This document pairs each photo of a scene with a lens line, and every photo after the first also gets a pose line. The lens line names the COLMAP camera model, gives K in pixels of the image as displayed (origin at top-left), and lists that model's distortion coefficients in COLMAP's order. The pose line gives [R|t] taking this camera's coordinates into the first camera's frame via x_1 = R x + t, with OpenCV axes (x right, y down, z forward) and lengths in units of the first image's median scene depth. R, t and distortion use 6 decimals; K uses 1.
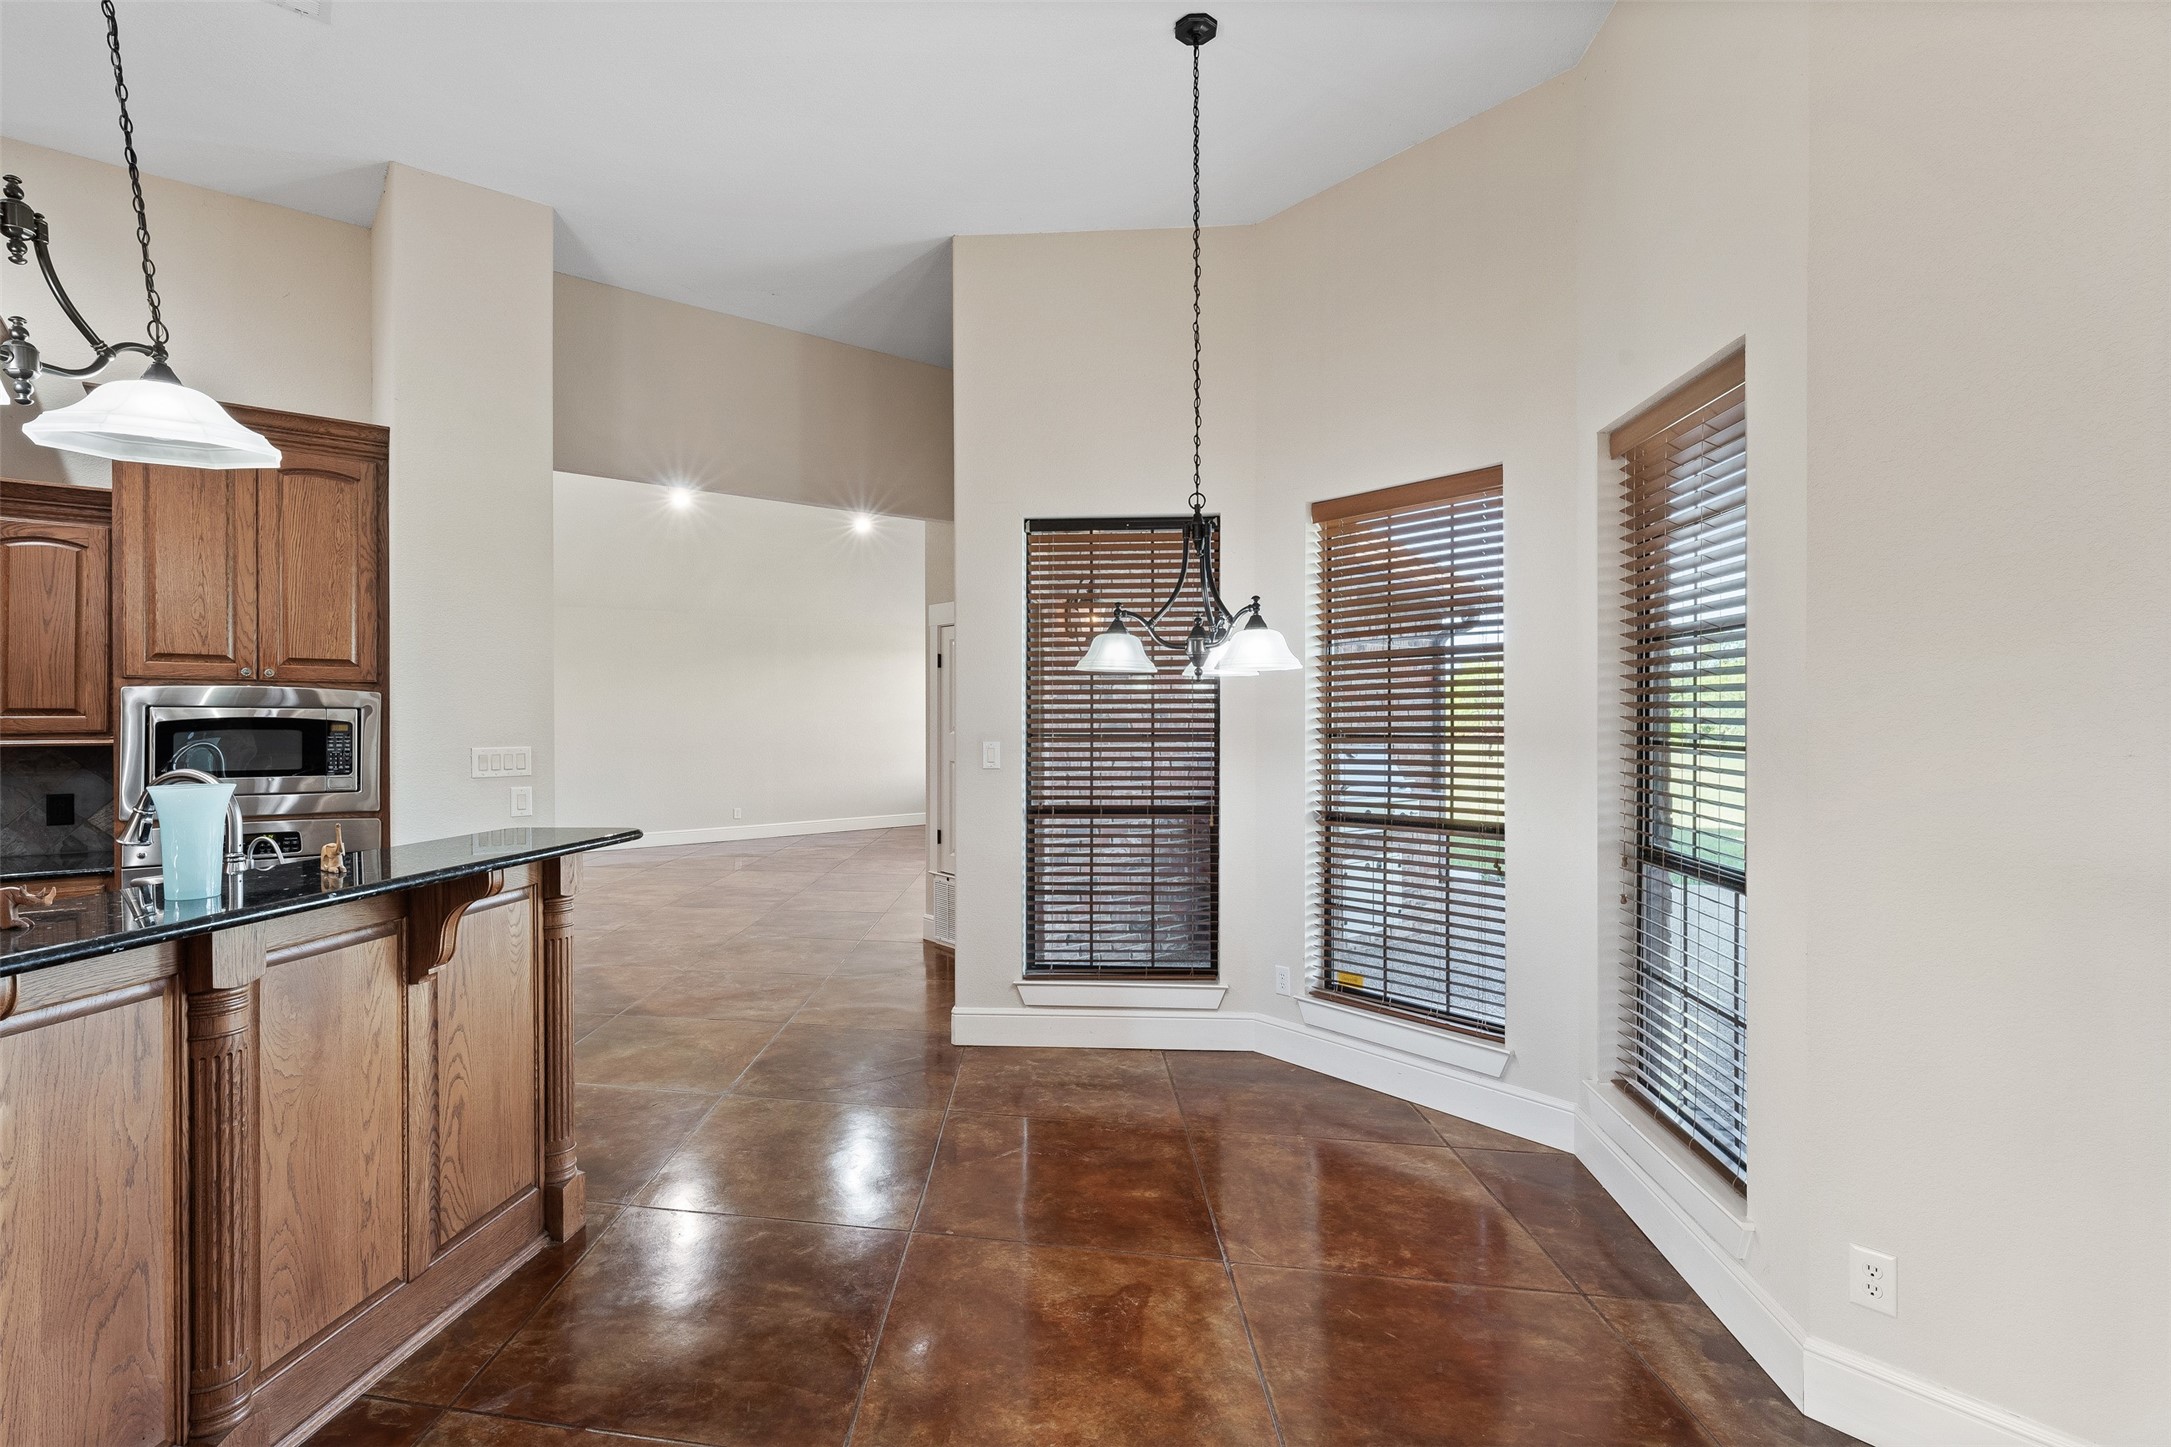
lens RADIAL K [[1045.4, 0, 1085.5], [0, 1045.4, 723.5], [0, 0, 1]] dist [0.001149, 0.000238]
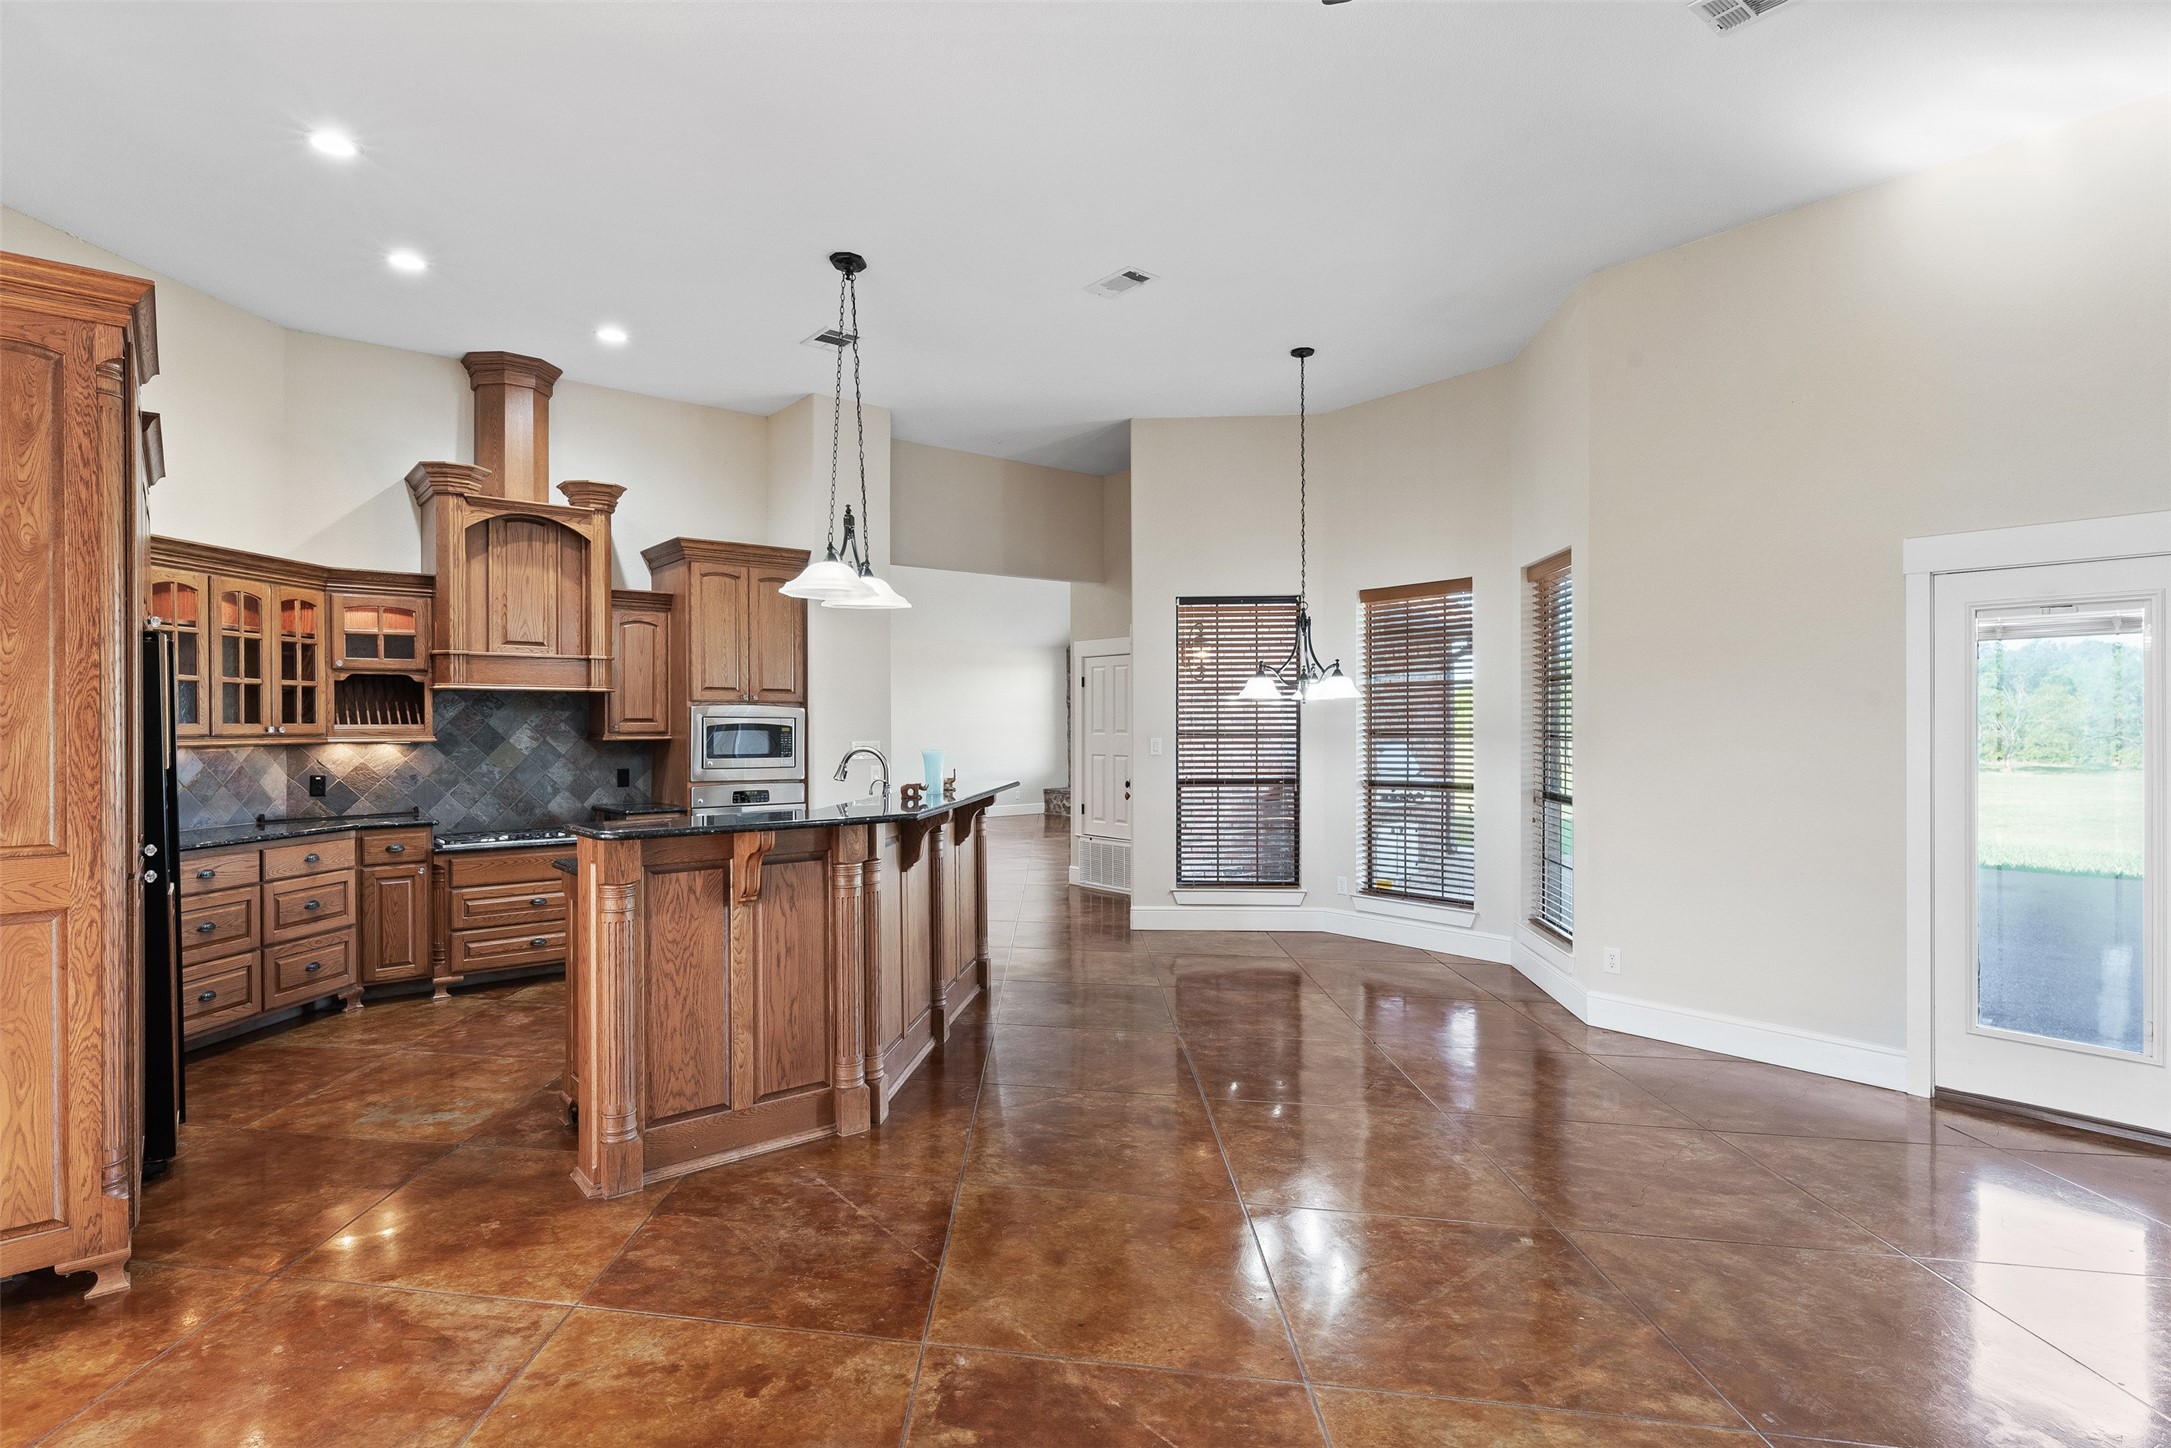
lens RADIAL K [[1105.9, 0, 1087.0], [0, 1105.9, 729.2], [0, 0, 1]] dist [-0.000088, 0.000015]
pose [[0.999998, -0.001722, -0.000496, -0.207863], [0.001723, 0.999998, 0.000640, 0.002875], [0.000495, -0.000641, 1.000000, -0.722141]]
